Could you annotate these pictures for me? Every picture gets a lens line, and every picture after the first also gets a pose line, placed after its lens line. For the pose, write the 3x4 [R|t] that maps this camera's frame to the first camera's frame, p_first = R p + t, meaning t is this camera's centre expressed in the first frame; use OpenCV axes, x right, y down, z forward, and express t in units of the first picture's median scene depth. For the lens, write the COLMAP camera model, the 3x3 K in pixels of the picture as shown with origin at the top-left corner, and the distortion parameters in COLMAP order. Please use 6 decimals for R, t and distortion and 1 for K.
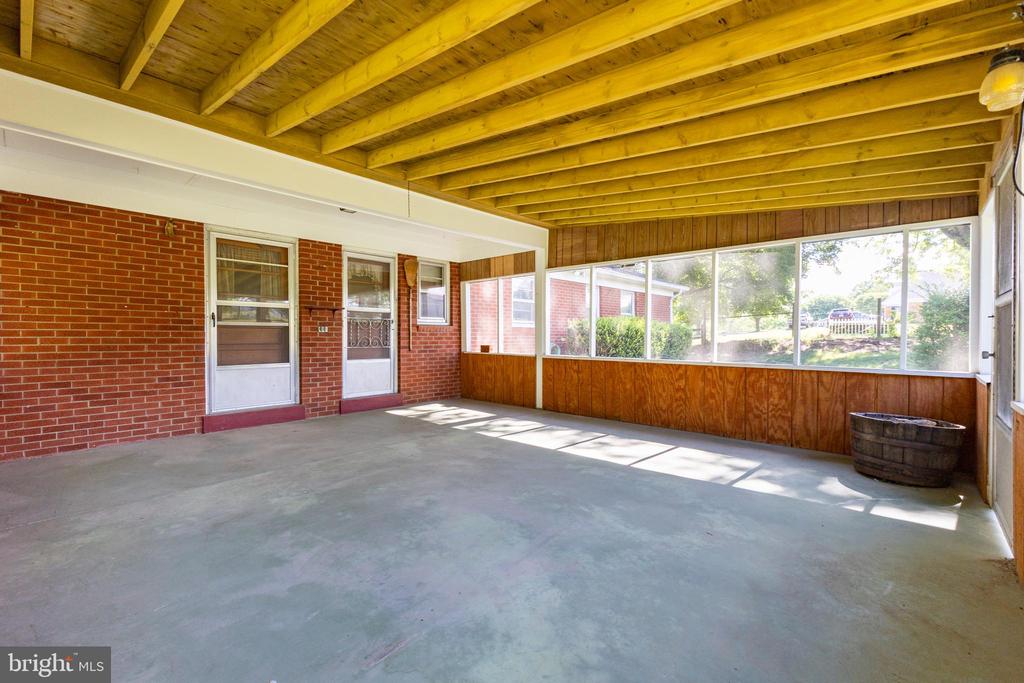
lens RADIAL K [[445.6, 0, 511.7], [0, 445.6, 332.9], [0, 0, 1]] dist [0.004304, 0.000182]
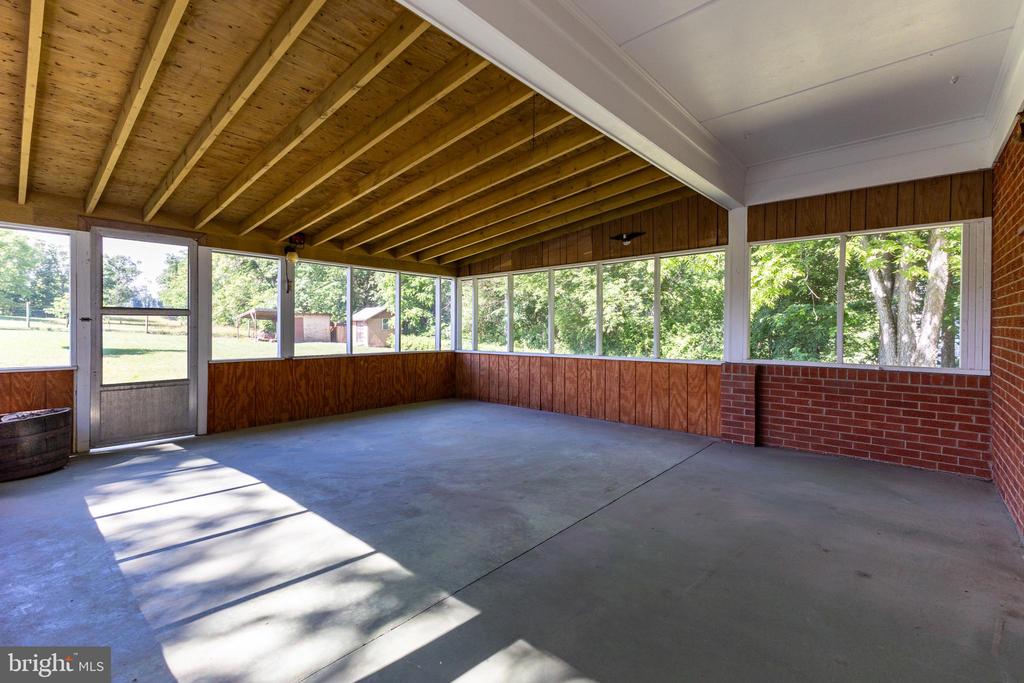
lens RADIAL K [[445.6, 0, 511.7], [0, 445.6, 332.9], [0, 0, 1]] dist [0.004304, 0.000182]
pose [[-0.999915, -0.000532, -0.013051, -0.159213], [-0.000630, 0.999972, 0.007465, -0.002135], [0.013047, 0.007472, -0.999887, 1.389634]]
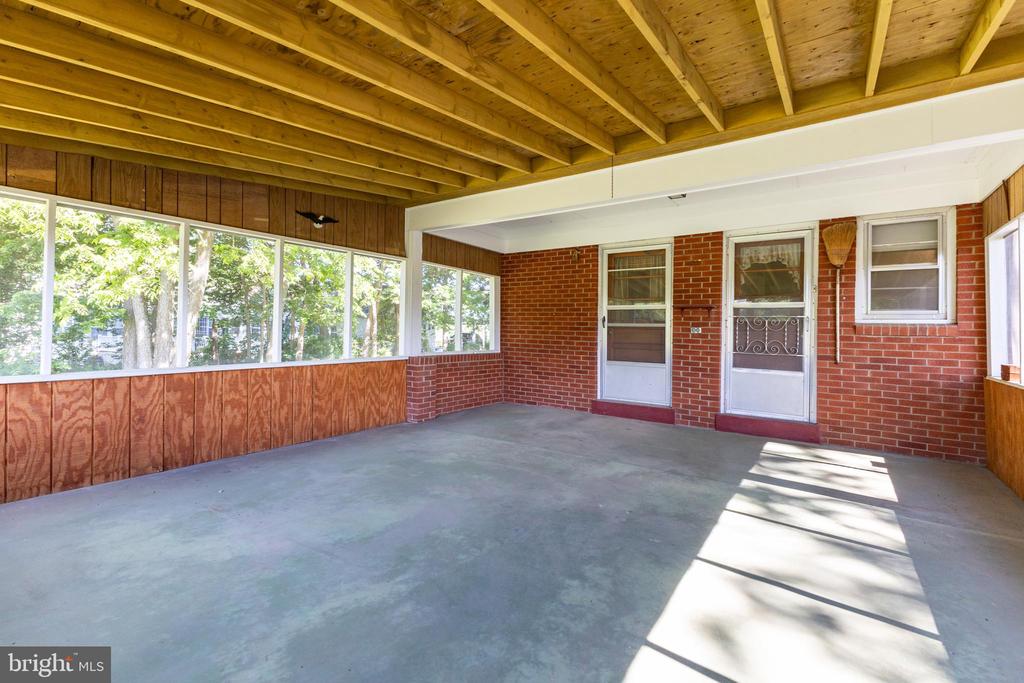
lens RADIAL K [[445.6, 0, 511.7], [0, 445.6, 332.9], [0, 0, 1]] dist [0.004304, 0.000182]
pose [[0.117340, 0.006010, -0.993074, 0.499024], [-0.013470, 0.999899, 0.004460, -0.002320], [0.993000, 0.012854, 0.117409, 0.603751]]
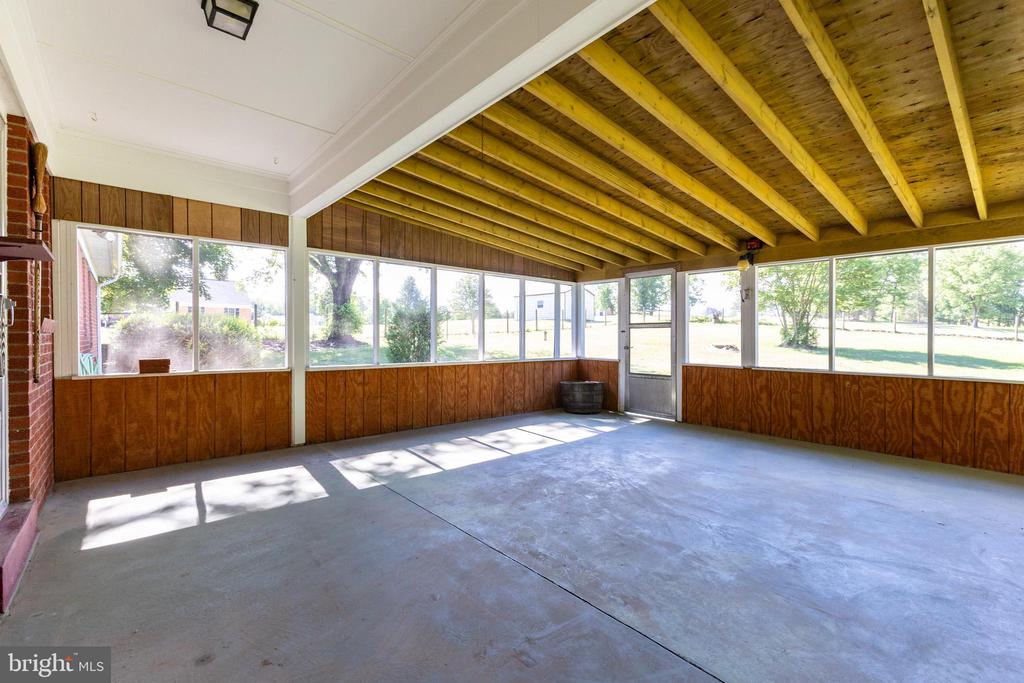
lens RADIAL K [[454.0, 0, 513.9], [0, 454.0, 333.7], [0, 0, 1]] dist [0.003459, 0.000177]
pose [[0.110541, 0.005027, 0.993859, -0.773417], [-0.007706, 0.999961, -0.004201, -0.005168], [-0.993842, -0.007194, 0.110575, 0.744366]]
